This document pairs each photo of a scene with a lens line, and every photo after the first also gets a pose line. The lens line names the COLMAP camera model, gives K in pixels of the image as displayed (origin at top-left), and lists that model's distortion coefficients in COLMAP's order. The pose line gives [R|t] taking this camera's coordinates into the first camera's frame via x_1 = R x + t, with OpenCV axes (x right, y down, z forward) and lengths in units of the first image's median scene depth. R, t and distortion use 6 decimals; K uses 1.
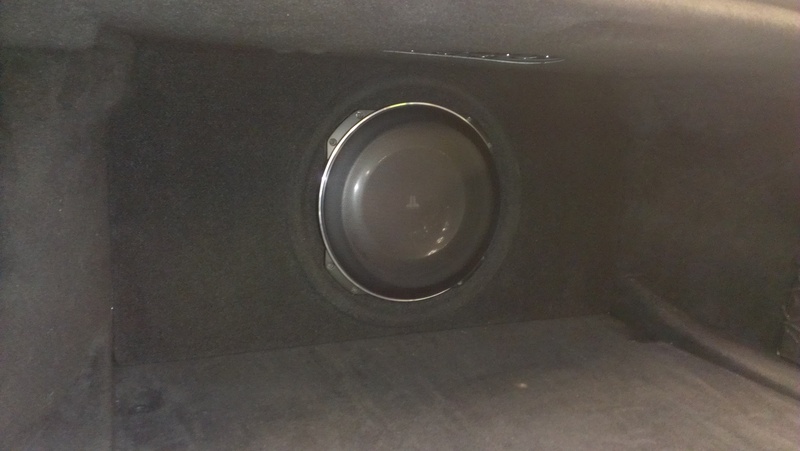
lens RADIAL K [[630.5, 0, 394.5], [0, 630.5, 222.3], [0, 0, 1]] dist [0.058316, -0.083078]
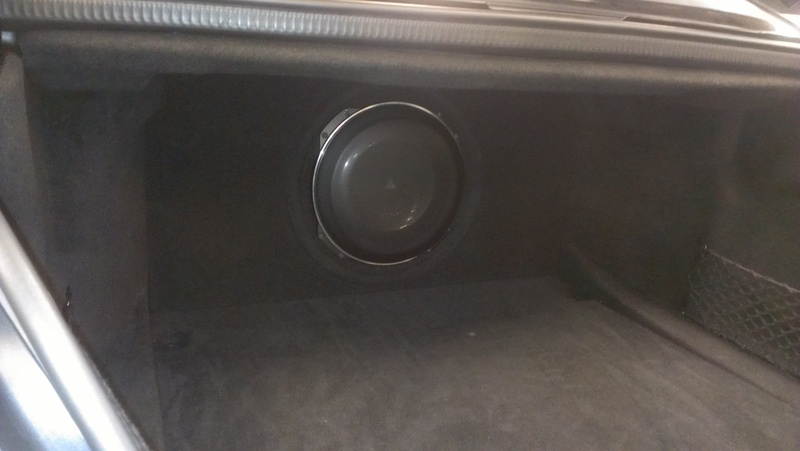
lens RADIAL K [[630.5, 0, 396.2], [0, 630.5, 225.0], [0, 0, 1]] dist [0.058316, -0.083078]
pose [[0.999766, 0.021266, 0.003886, 0.038841], [-0.021538, 0.995308, 0.094333, -0.071773], [-0.001862, -0.094394, 0.995533, -0.225130]]
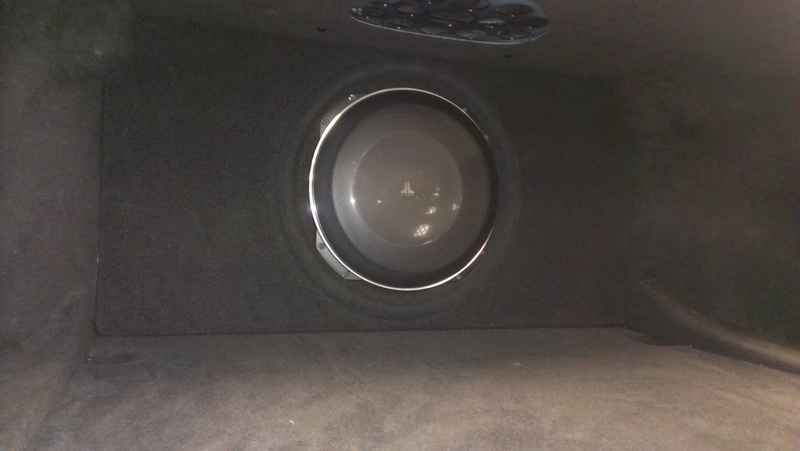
lens RADIAL K [[630.5, 0, 397.7], [0, 630.5, 227.9], [0, 0, 1]] dist [0.058316, -0.083078]
pose [[0.997445, -0.003566, -0.071355, 0.088446], [-0.008984, 0.984565, -0.174790, 0.212487], [0.070877, 0.174985, 0.982017, 0.037637]]
